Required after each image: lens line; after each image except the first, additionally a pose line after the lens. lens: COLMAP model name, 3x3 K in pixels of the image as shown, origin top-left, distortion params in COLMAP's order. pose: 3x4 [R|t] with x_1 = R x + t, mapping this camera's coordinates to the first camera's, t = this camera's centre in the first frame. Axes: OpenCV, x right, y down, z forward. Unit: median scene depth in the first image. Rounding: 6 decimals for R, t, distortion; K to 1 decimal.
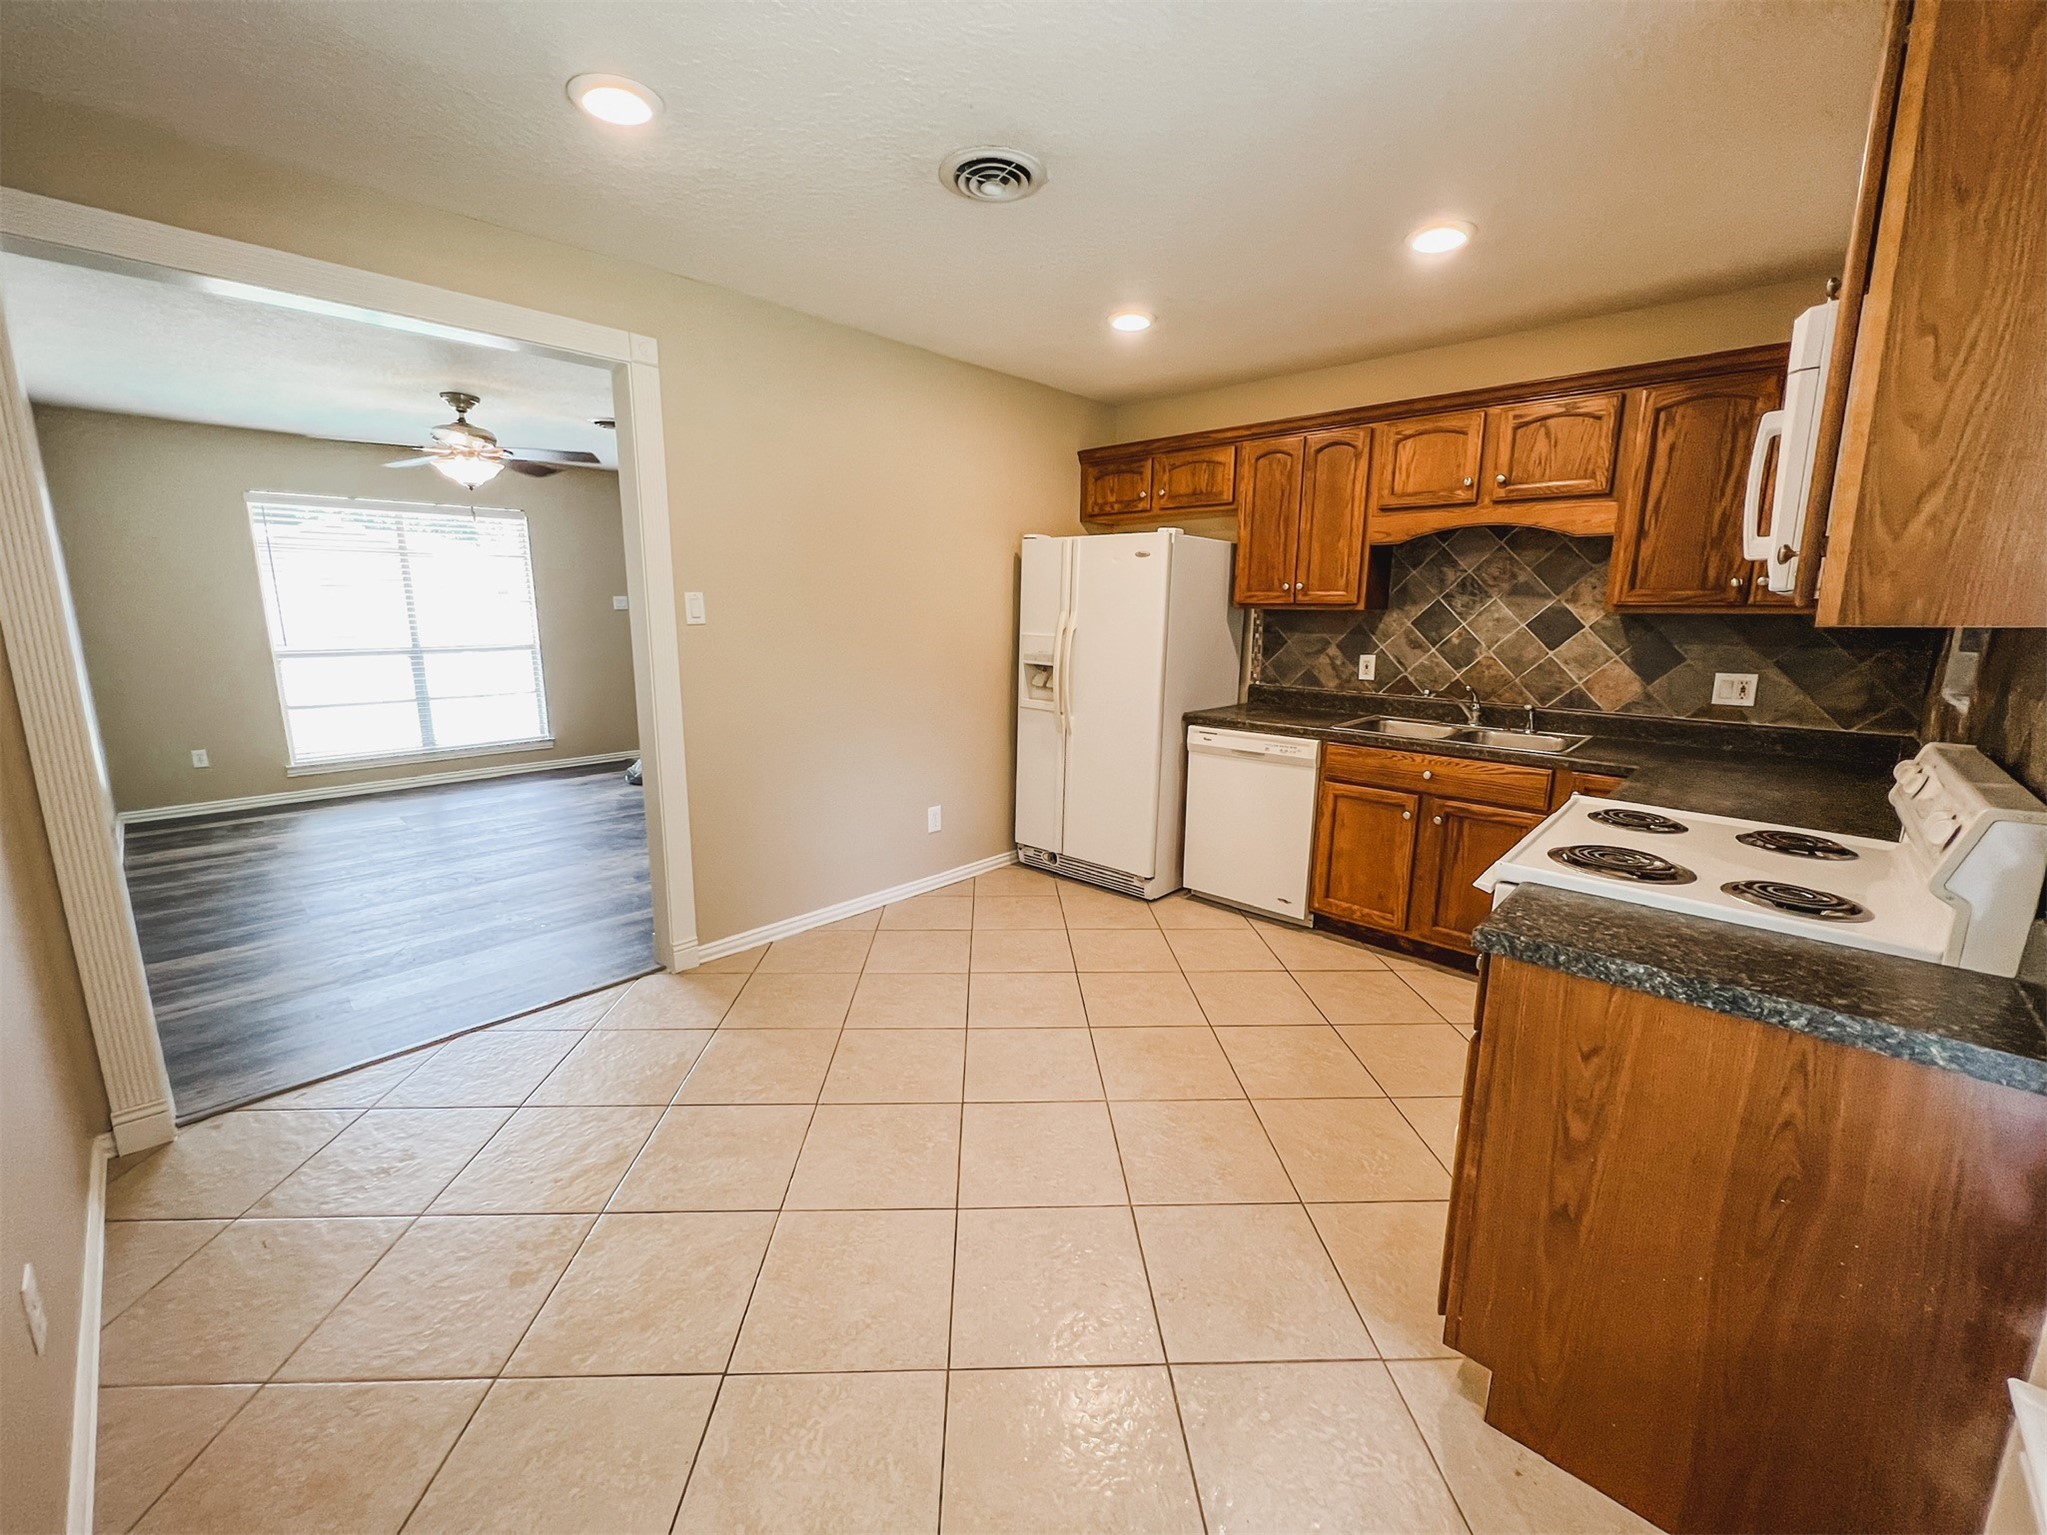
lens RADIAL K [[817.7, 0, 1020.5], [0, 817.7, 761.5], [0, 0, 1]] dist [-0.002452, 0.000282]
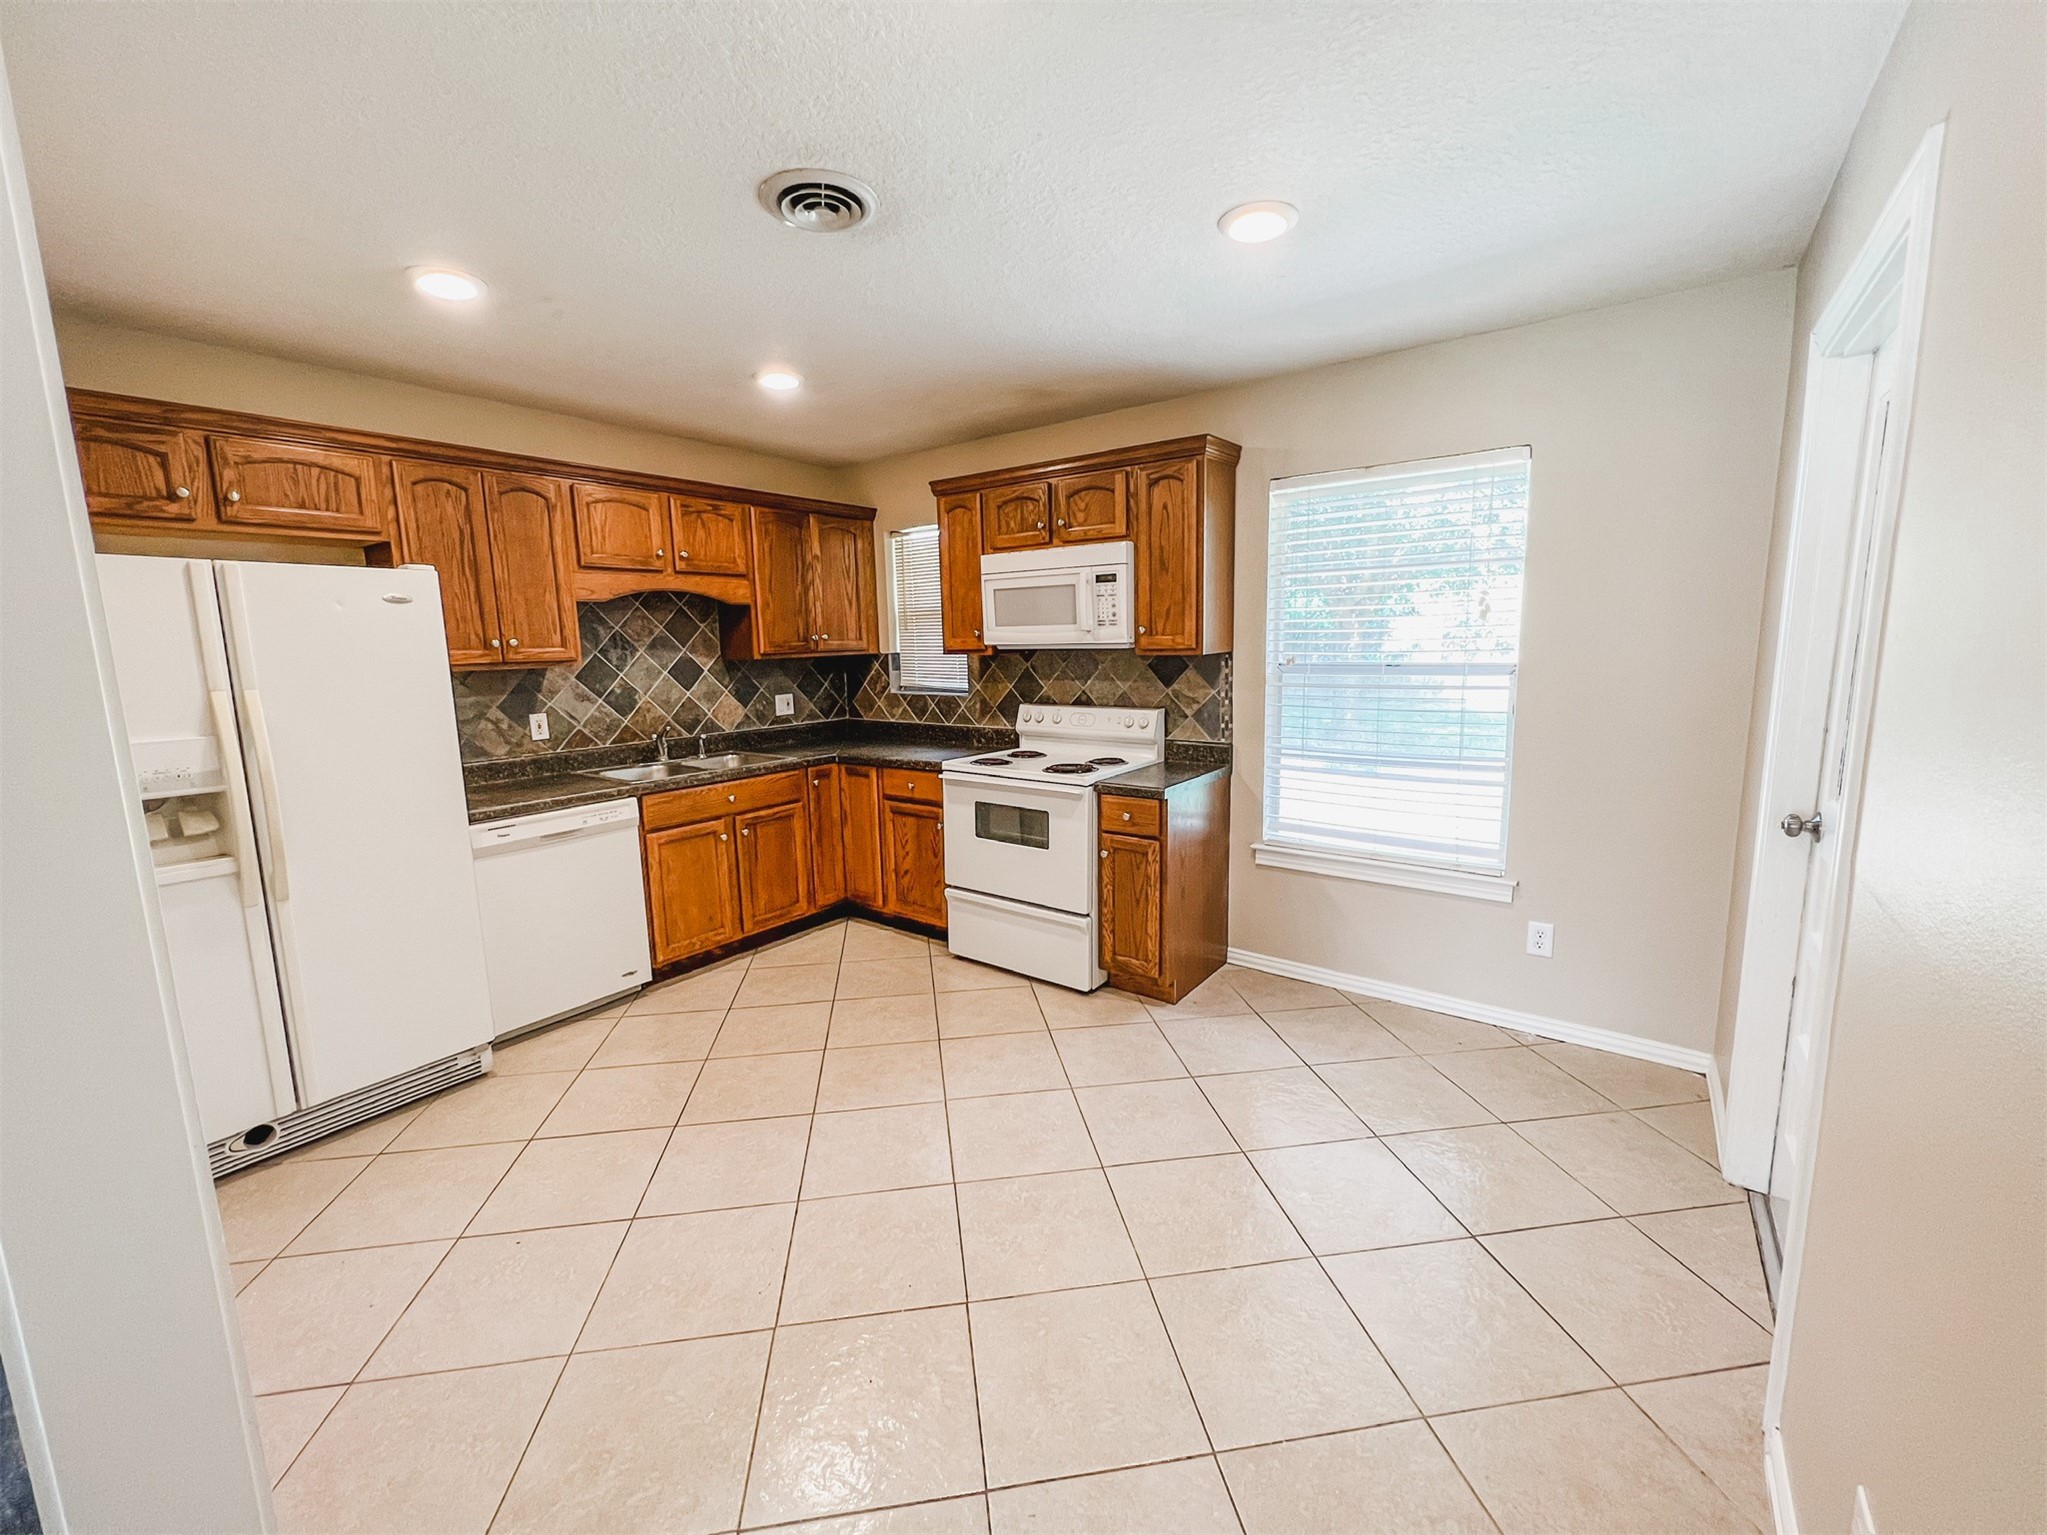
lens RADIAL K [[817.7, 0, 1020.5], [0, 817.7, 761.5], [0, 0, 1]] dist [-0.002452, 0.000282]
pose [[-0.112168, -0.153526, 0.981758, -0.644786], [0.208439, 0.962377, 0.174310, -0.141147], [-0.971582, 0.224188, -0.075947, 0.608694]]
